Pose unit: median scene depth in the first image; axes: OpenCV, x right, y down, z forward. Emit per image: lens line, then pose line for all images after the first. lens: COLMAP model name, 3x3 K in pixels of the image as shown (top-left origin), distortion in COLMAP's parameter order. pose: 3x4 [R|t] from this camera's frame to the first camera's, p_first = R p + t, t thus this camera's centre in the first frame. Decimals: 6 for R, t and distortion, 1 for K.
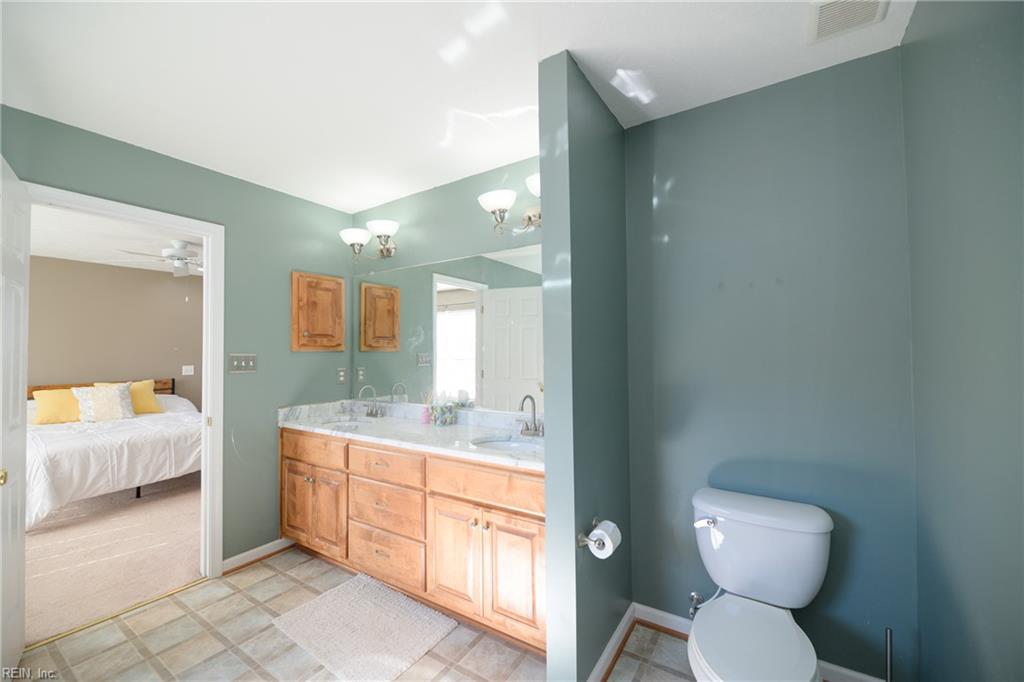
lens RADIAL K [[413.6, 0, 515.2], [0, 413.6, 344.3], [0, 0, 1]] dist [-0.001455, -0.001560]
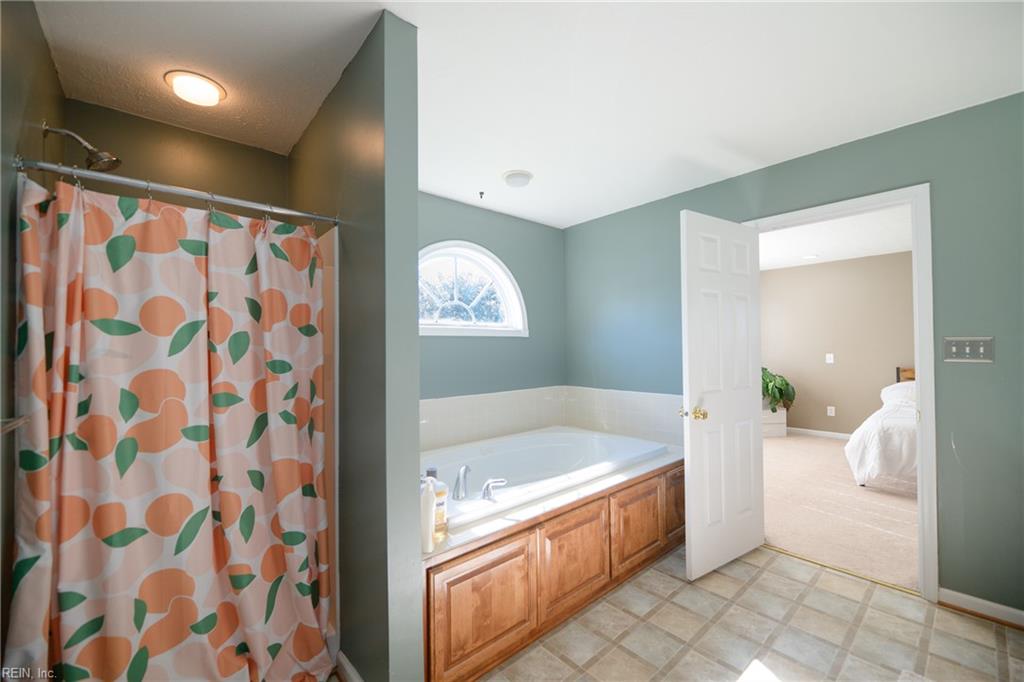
lens RADIAL K [[413.6, 0, 515.4], [0, 413.6, 343.4], [0, 0, 1]] dist [-0.001455, -0.001560]
pose [[-0.264596, 0.003090, -0.964354, 0.309984], [0.031624, 0.999485, -0.005474, 0.012773], [0.963841, -0.031945, -0.264558, 0.408634]]
